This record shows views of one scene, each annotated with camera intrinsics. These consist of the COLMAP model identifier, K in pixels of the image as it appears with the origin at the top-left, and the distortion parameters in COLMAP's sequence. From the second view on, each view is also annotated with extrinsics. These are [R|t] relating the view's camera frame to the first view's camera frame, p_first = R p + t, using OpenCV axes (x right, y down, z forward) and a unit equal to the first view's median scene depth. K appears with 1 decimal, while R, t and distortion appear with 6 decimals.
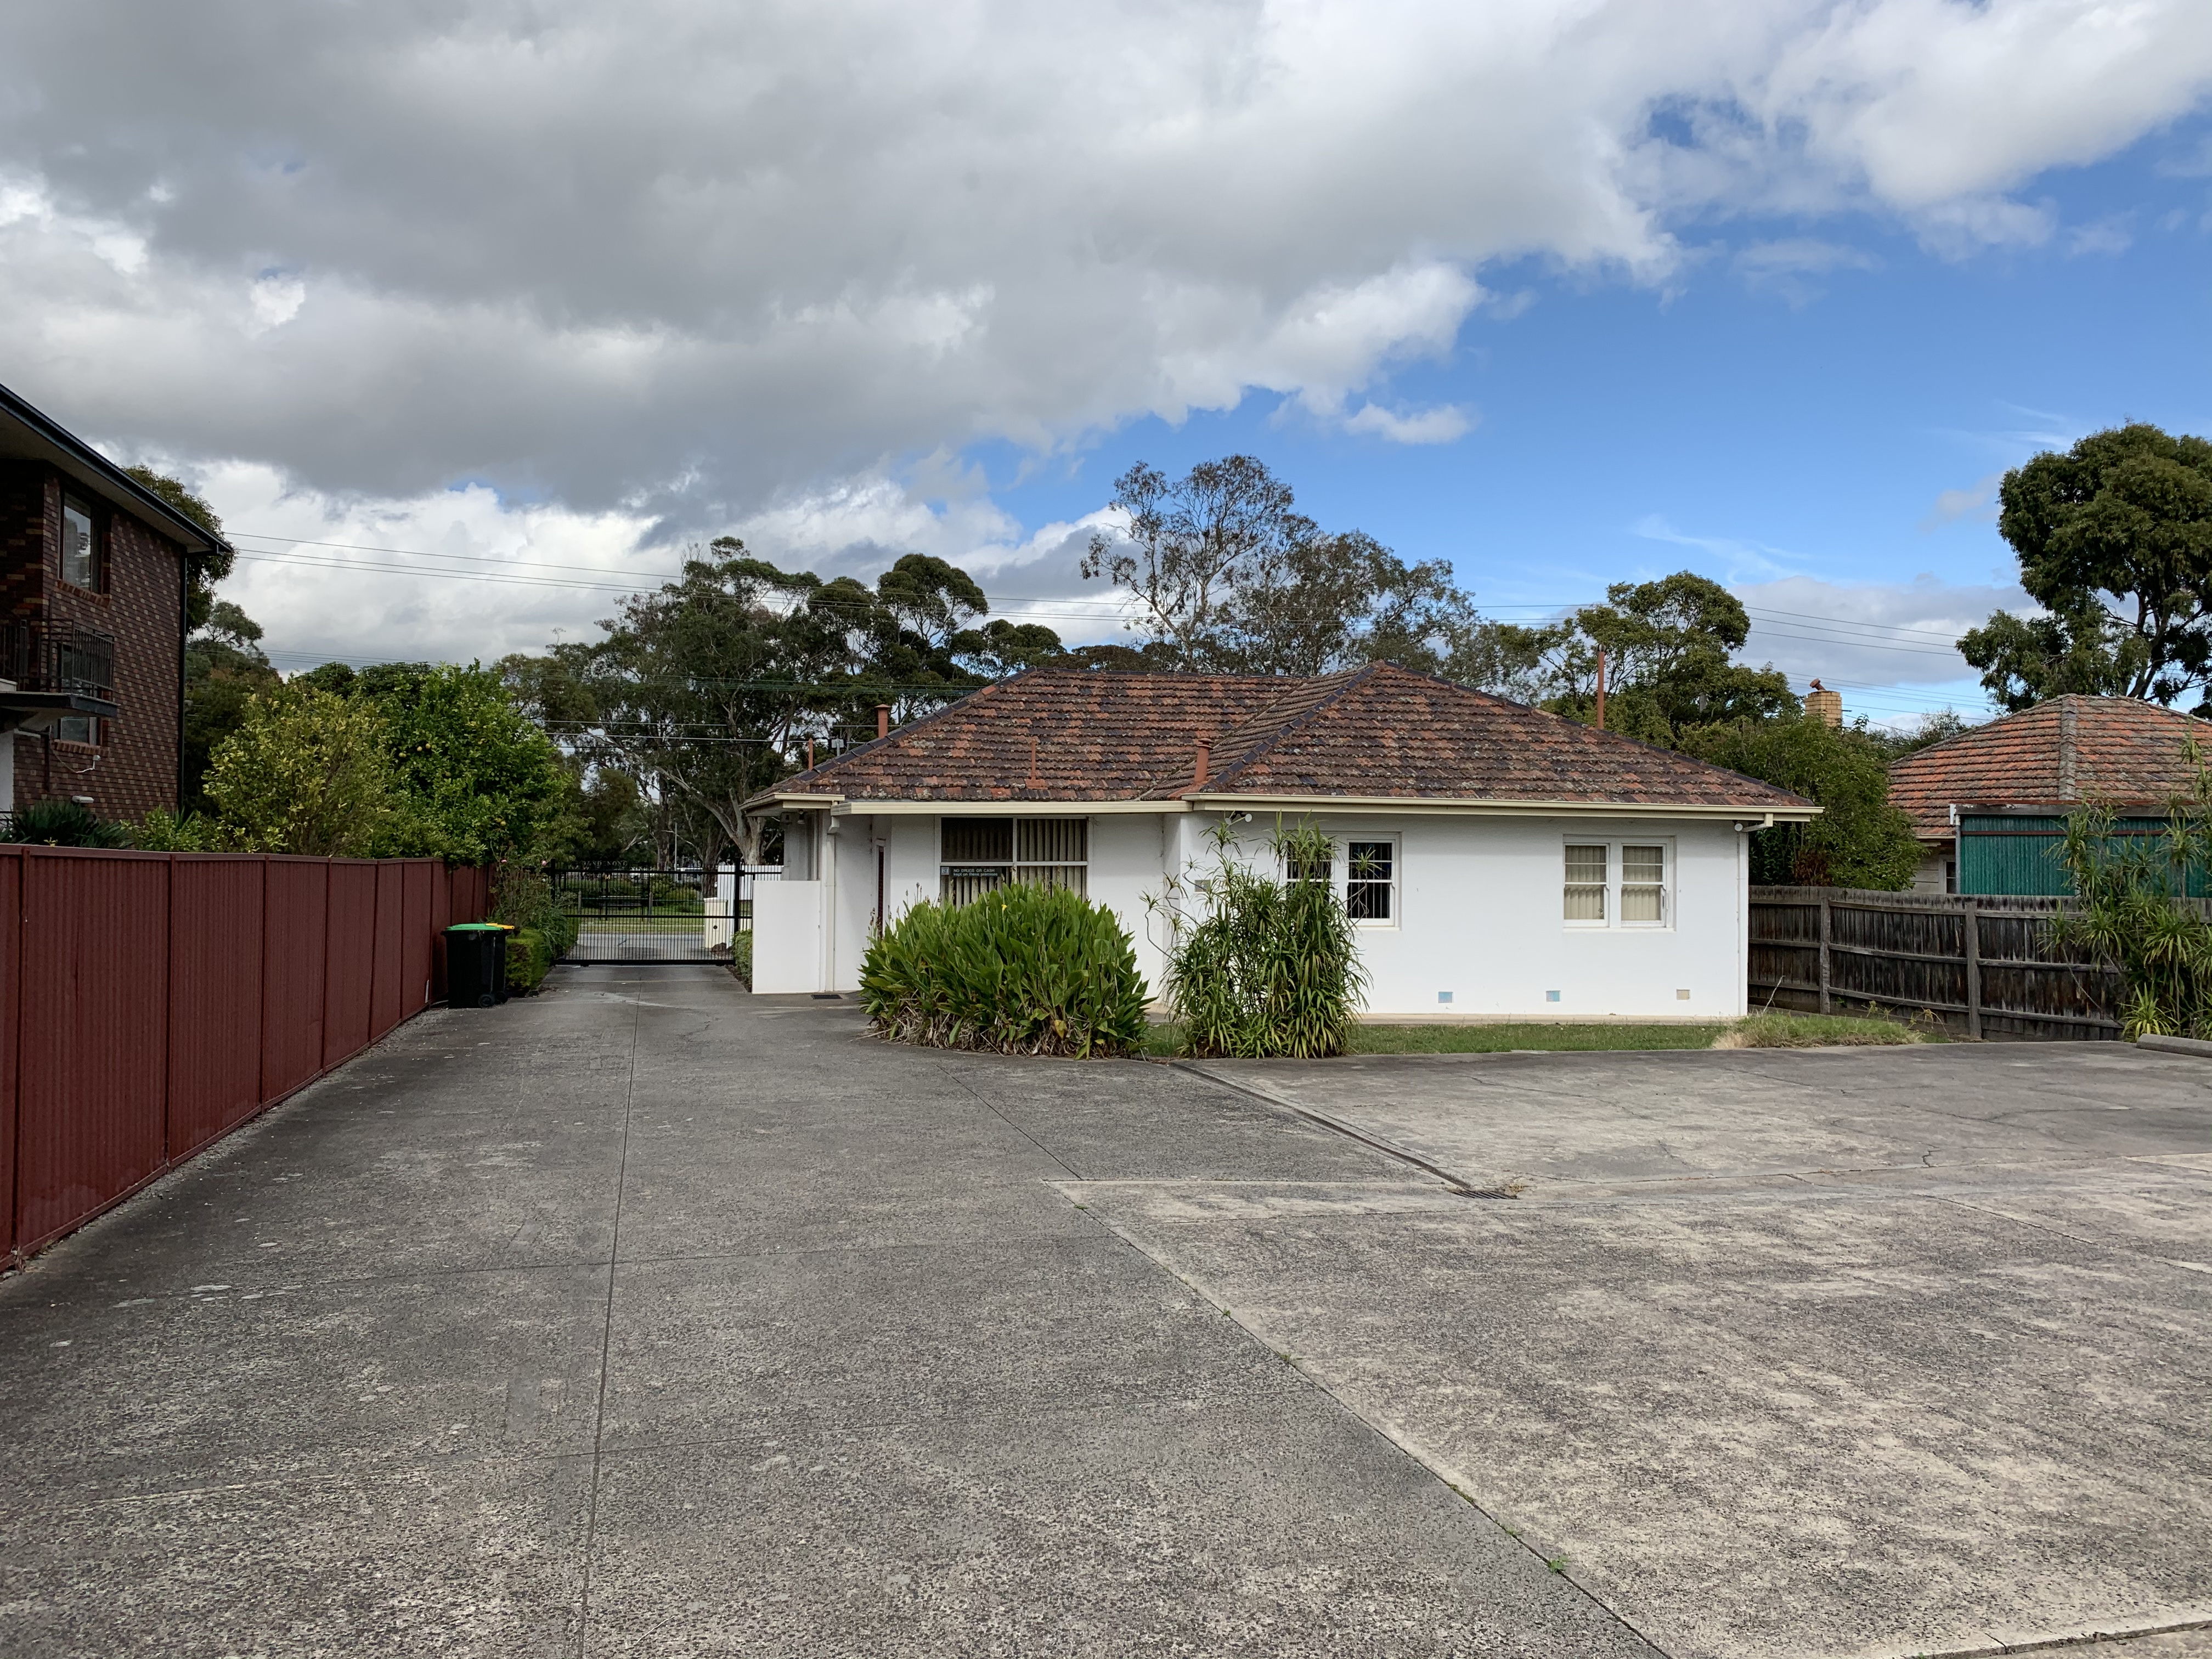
lens RADIAL K [[1666.4, 0, 1112.2], [0, 1666.4, 833.1], [0, 0, 1]] dist [0.049848, -0.062048]
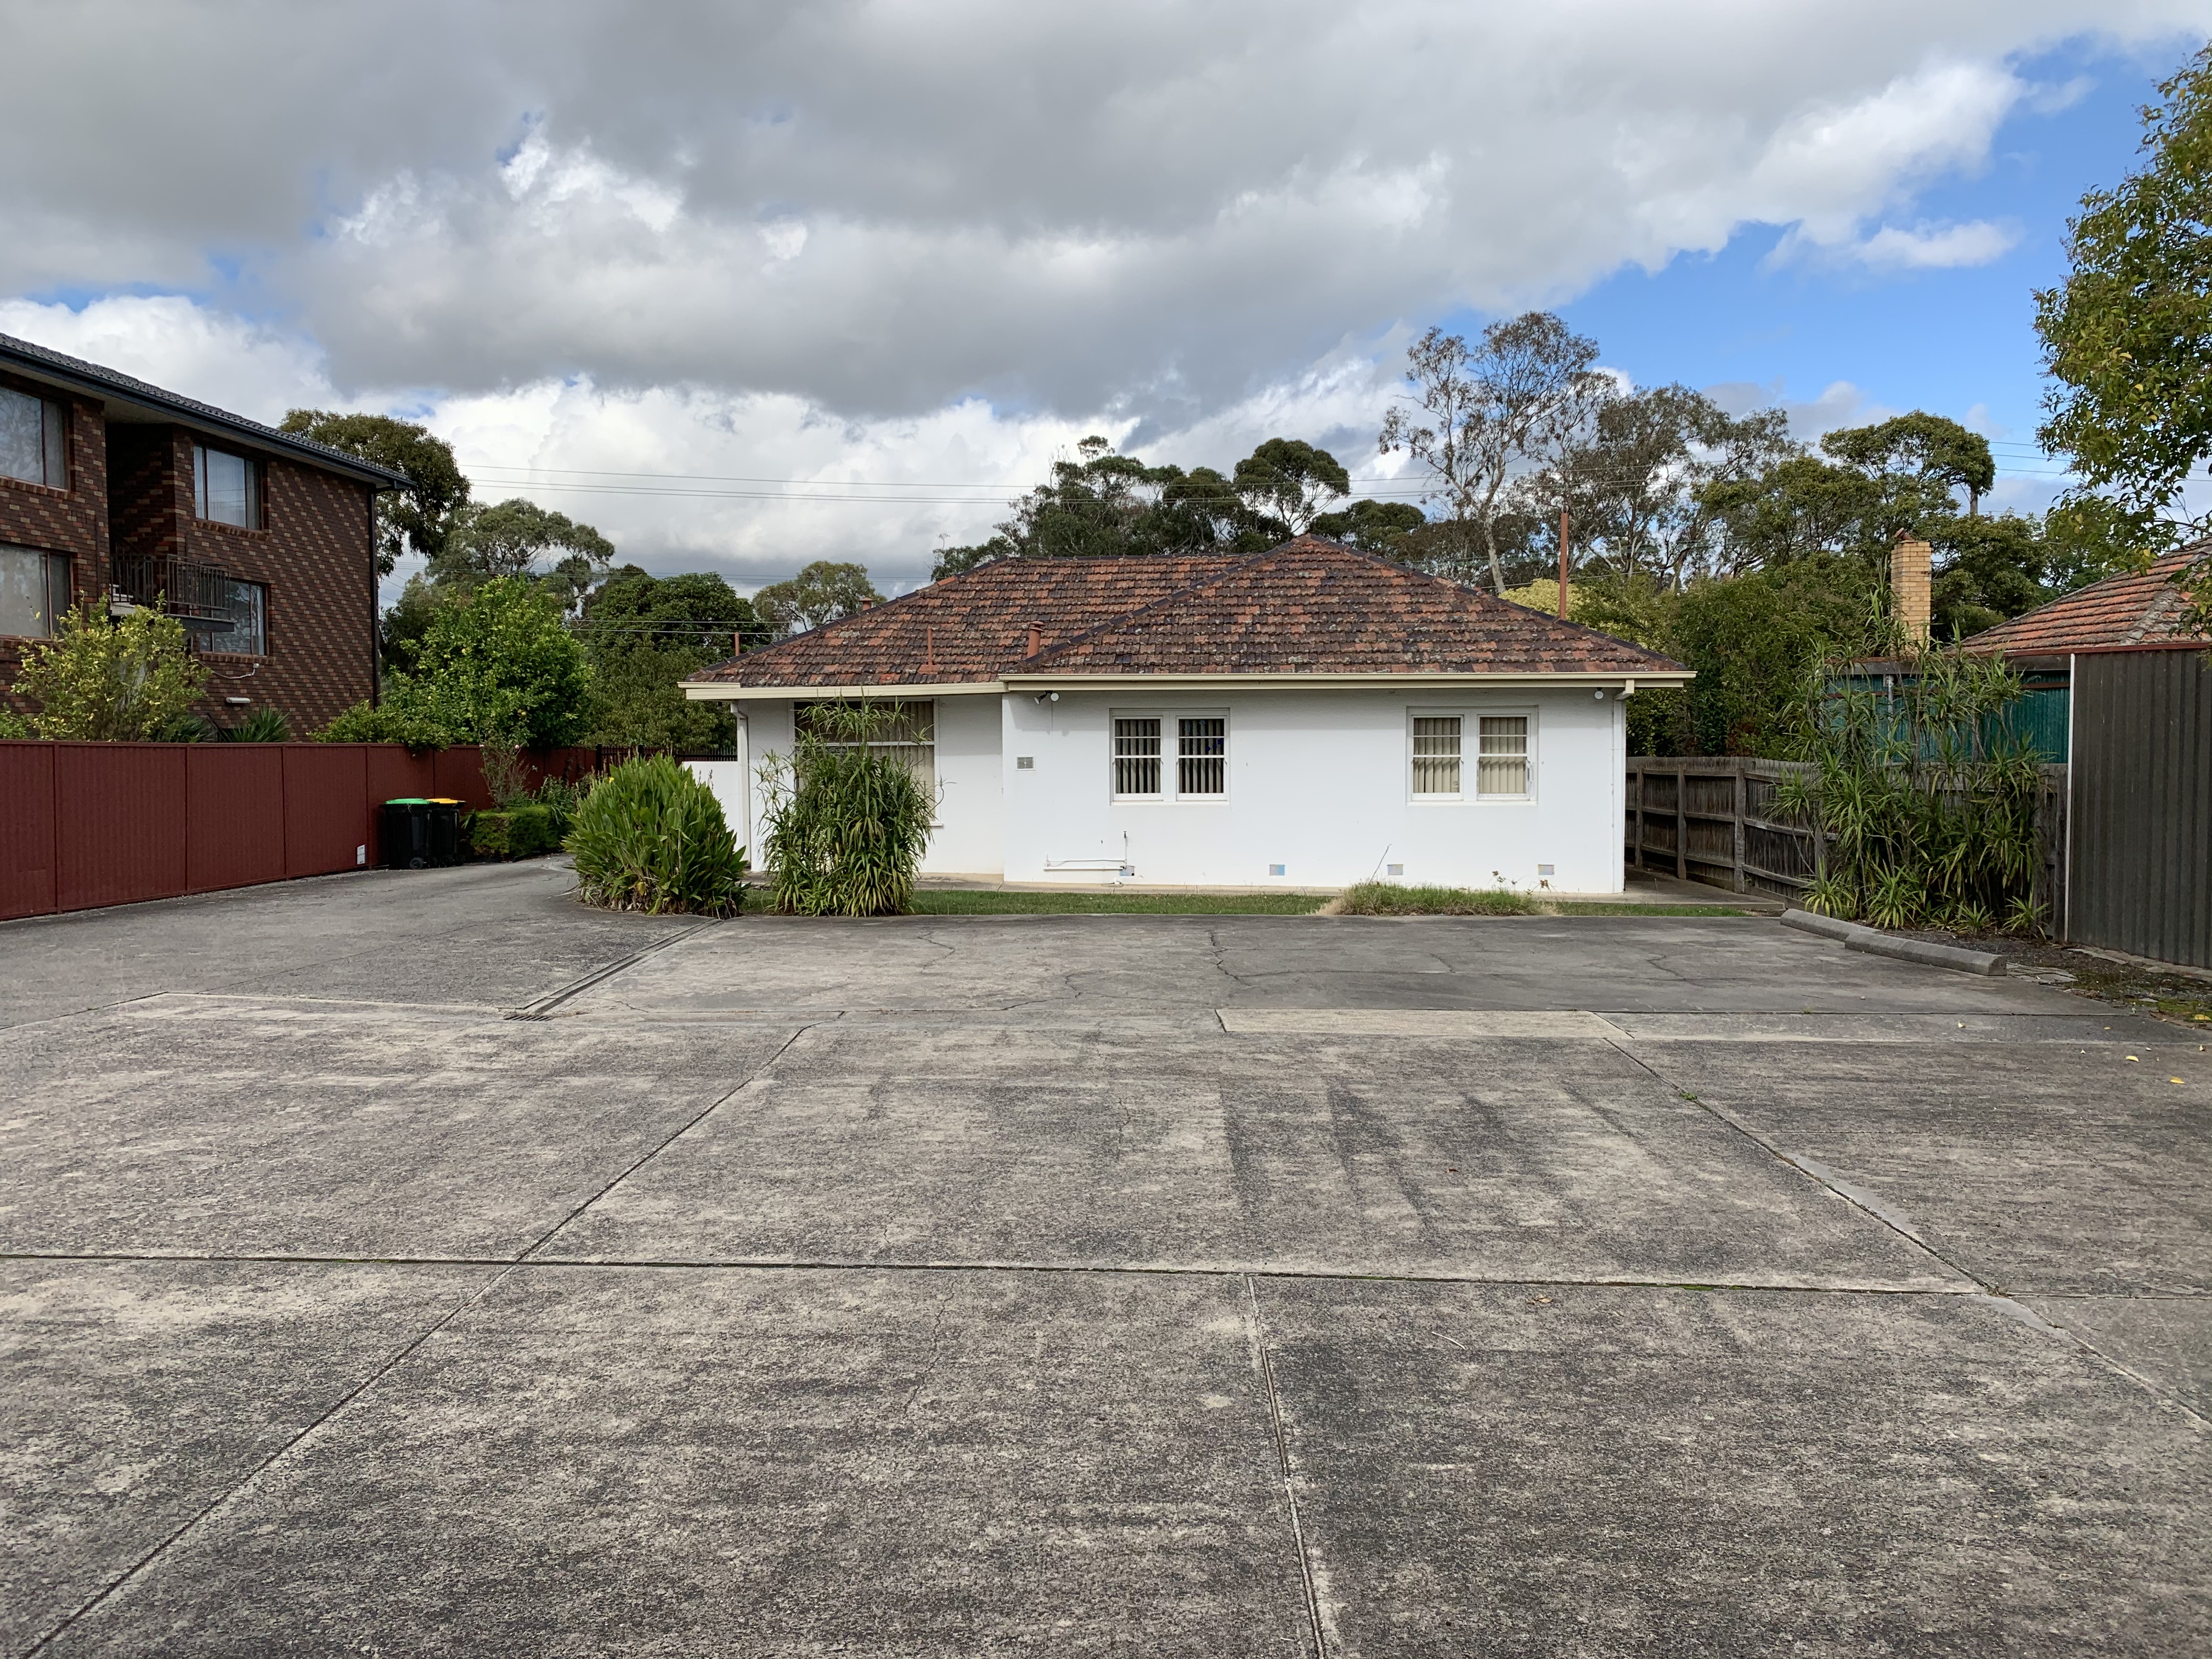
lens RADIAL K [[1666.4, 0, 1122.9], [0, 1666.4, 818.9], [0, 0, 1]] dist [0.049848, -0.062048]
pose [[0.951618, 0.001235, -0.307281, 0.107723], [0.017059, 0.998237, 0.056843, 0.002106], [0.306810, -0.059335, 0.949919, 0.003545]]
